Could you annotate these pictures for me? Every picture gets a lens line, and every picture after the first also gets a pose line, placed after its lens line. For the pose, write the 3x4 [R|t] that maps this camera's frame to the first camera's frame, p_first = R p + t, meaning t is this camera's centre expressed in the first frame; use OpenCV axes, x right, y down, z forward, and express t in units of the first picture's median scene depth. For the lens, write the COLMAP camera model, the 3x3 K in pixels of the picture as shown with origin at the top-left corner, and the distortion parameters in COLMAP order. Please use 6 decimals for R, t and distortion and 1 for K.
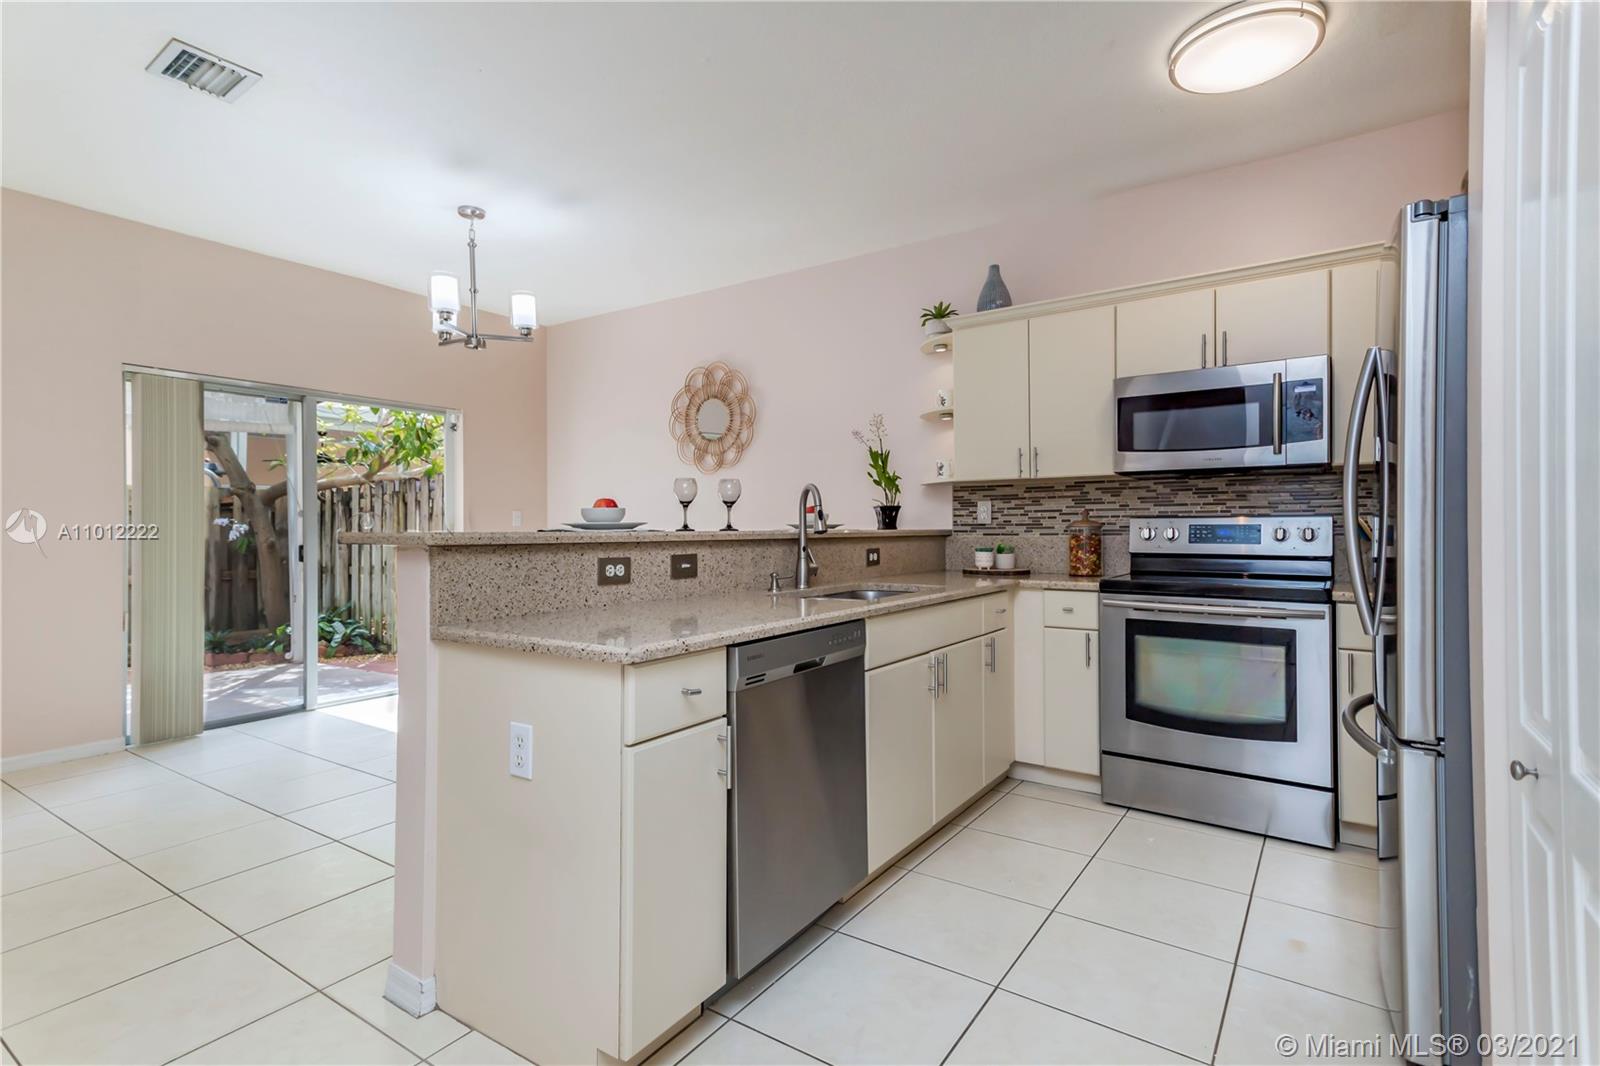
lens RADIAL K [[785.7, 0, 785.2], [0, 785.7, 520.0], [0, 0, 1]] dist [0.026859, 0.001941]
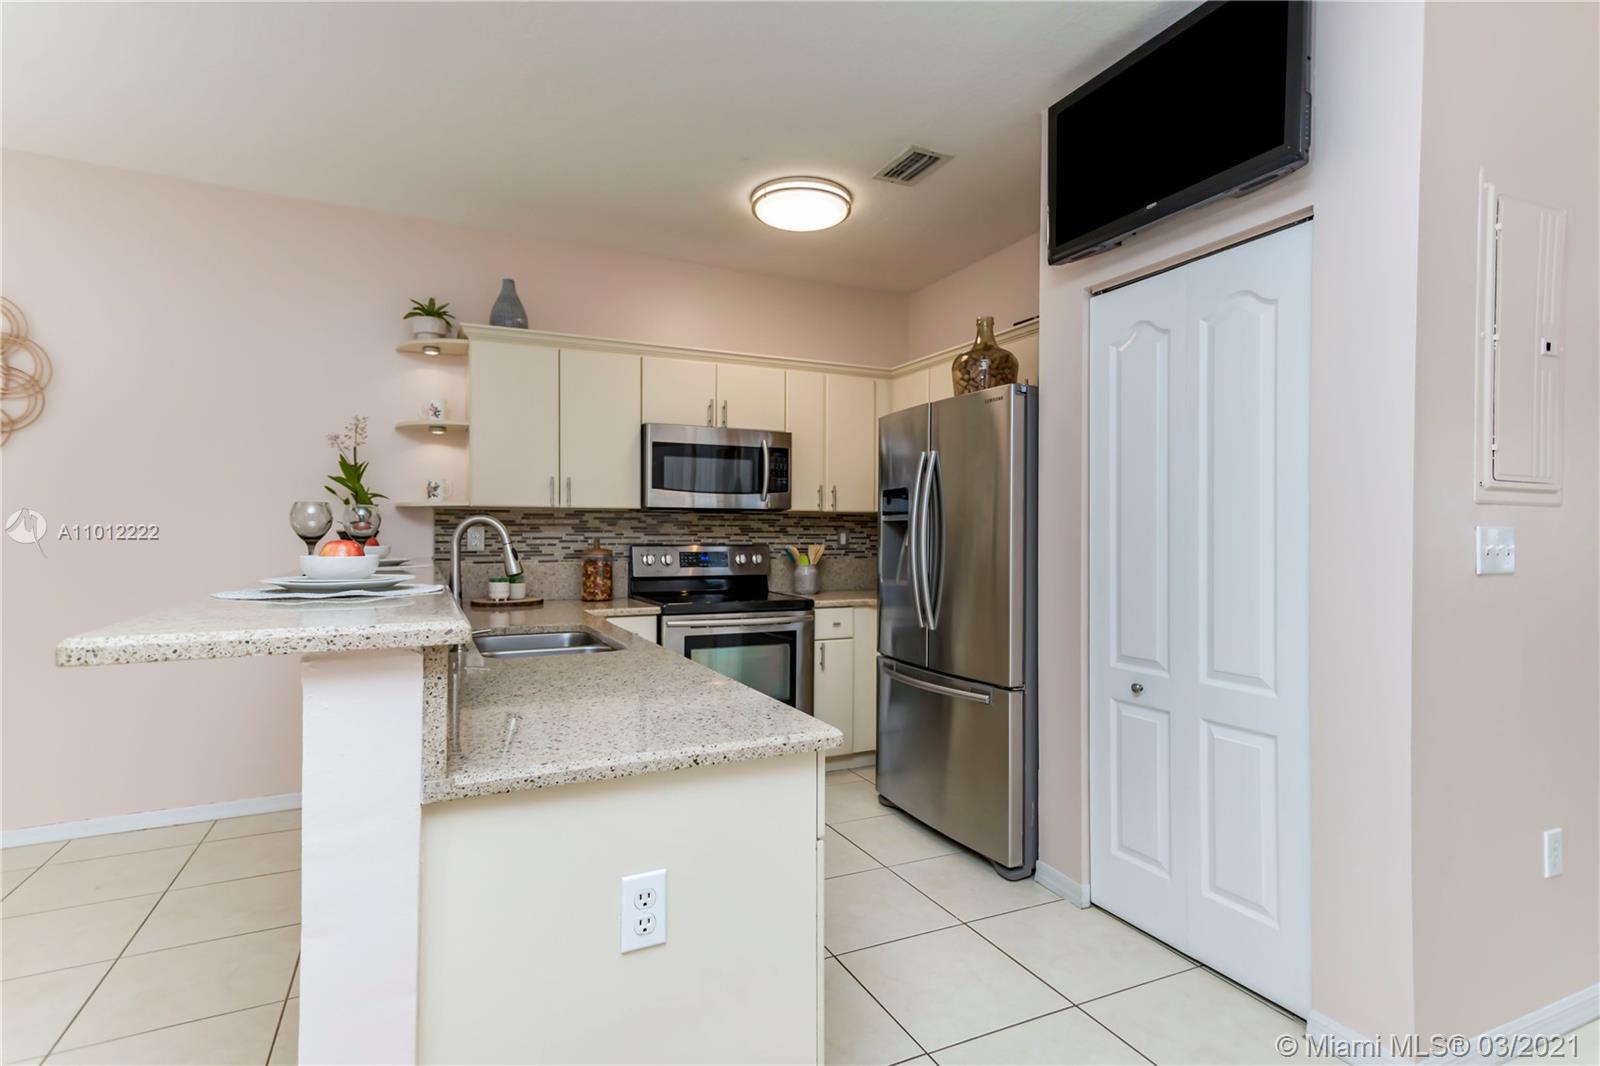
lens RADIAL K [[785.7, 0, 812.5], [0, 785.7, 529.7], [0, 0, 1]] dist [0.026859, 0.001941]
pose [[0.484696, 0.006272, 0.874660, -0.385644], [-0.011888, 0.999929, -0.000582, -0.026122], [-0.874602, -0.010115, 0.484737, 0.220400]]
